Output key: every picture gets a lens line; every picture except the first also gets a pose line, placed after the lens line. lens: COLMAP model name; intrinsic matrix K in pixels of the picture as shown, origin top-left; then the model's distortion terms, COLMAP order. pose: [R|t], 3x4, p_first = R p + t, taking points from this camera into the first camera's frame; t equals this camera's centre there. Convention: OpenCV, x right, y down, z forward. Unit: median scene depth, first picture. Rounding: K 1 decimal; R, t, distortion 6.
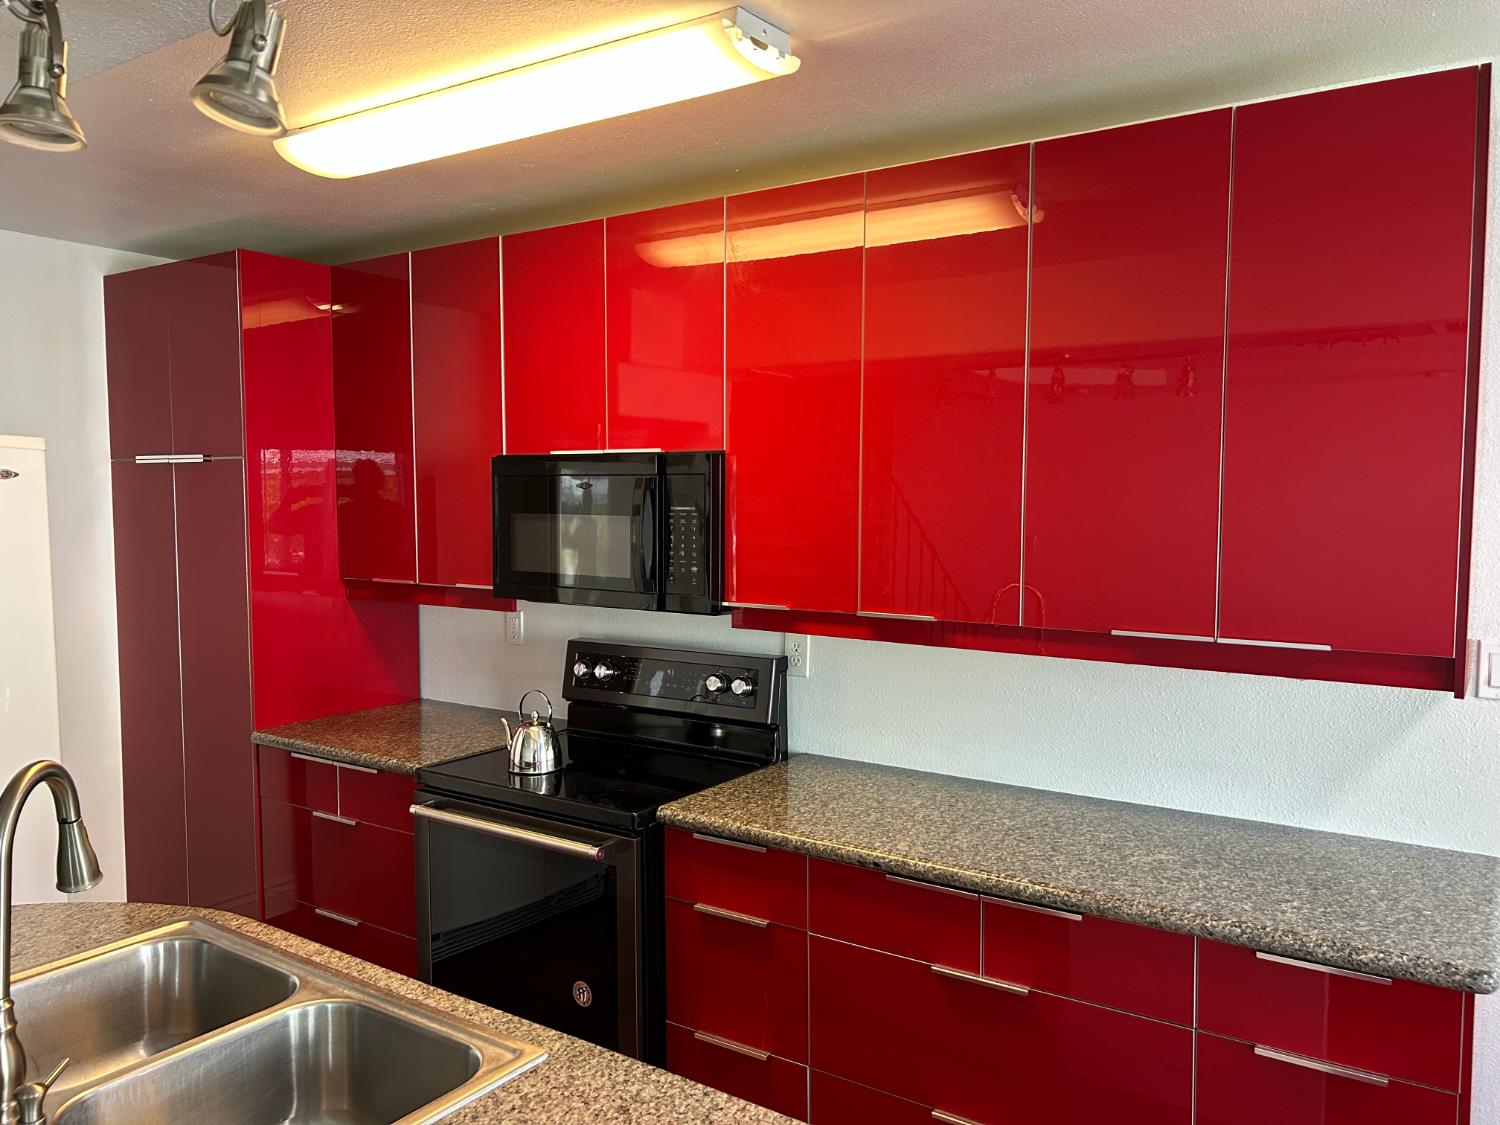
lens RADIAL K [[1140.3, 0, 746.3], [0, 1140.3, 566.5], [0, 0, 1]] dist [0.048889, -0.053087]
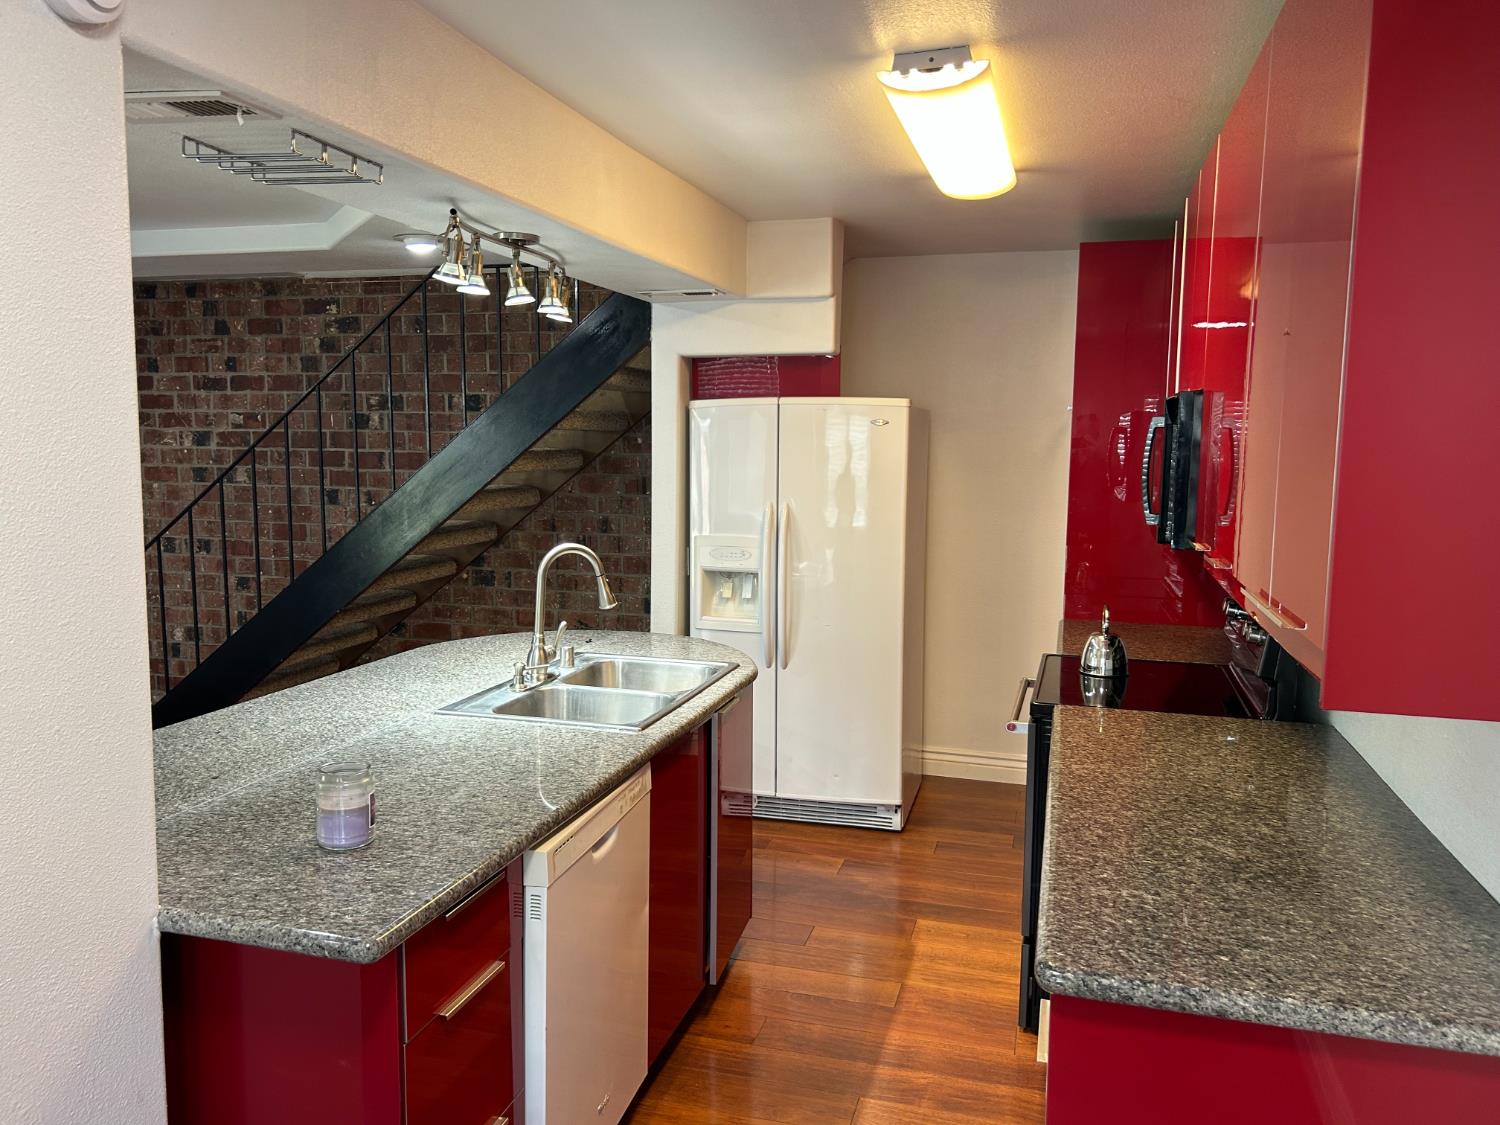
lens RADIAL K [[1140.3, 0, 746.3], [0, 1140.3, 566.5], [0, 0, 1]] dist [0.048889, -0.053087]
pose [[0.312571, 0.108796, -0.943643, 0.790218], [-0.074346, 0.993174, 0.089881, -0.007570], [0.946980, 0.042062, 0.318526, 0.284045]]
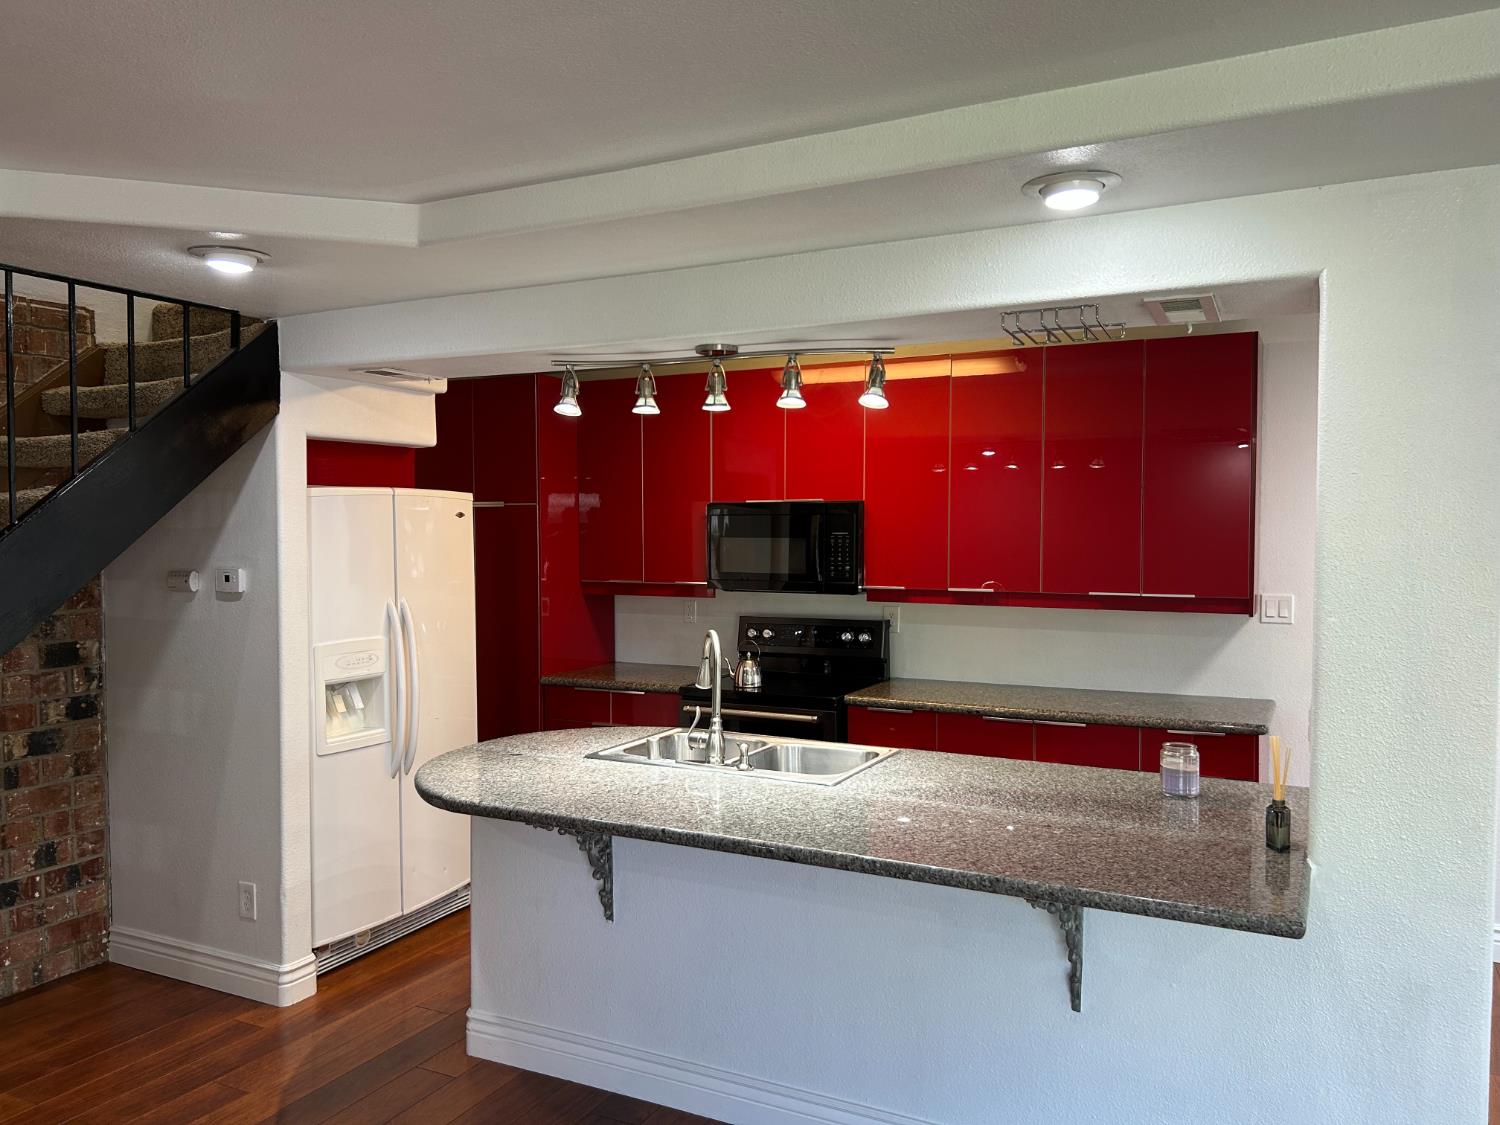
lens RADIAL K [[1140.3, 0, 746.3], [0, 1140.3, 566.5], [0, 0, 1]] dist [0.048889, -0.053087]
pose [[0.992189, -0.006181, 0.124590, -0.398000], [0.009985, 0.999502, -0.029931, 0.049113], [-0.124343, 0.030942, 0.991757, -0.689635]]
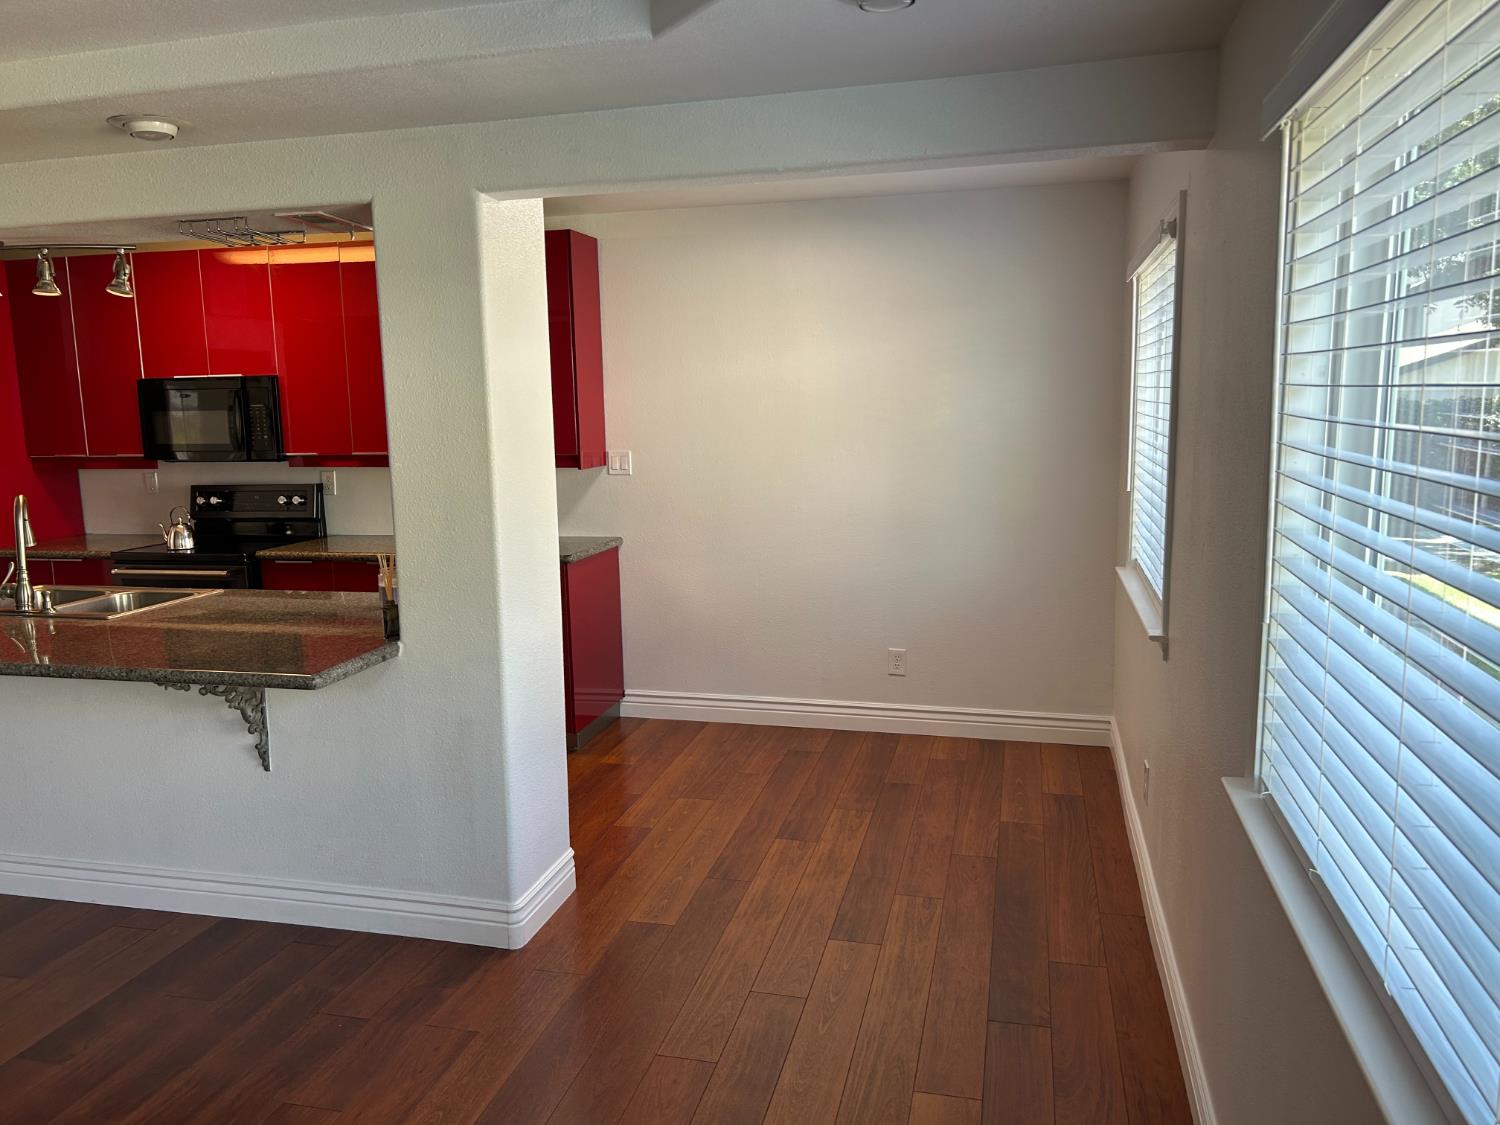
lens RADIAL K [[1126.1, 0, 748.2], [0, 1126.1, 569.6], [0, 0, 1]] dist [0.024077, -0.056948]
pose [[0.934999, -0.072354, 0.347191, 0.036547], [0.042973, 0.994868, 0.091600, 0.081636], [-0.352037, -0.070726, 0.933310, -1.047682]]
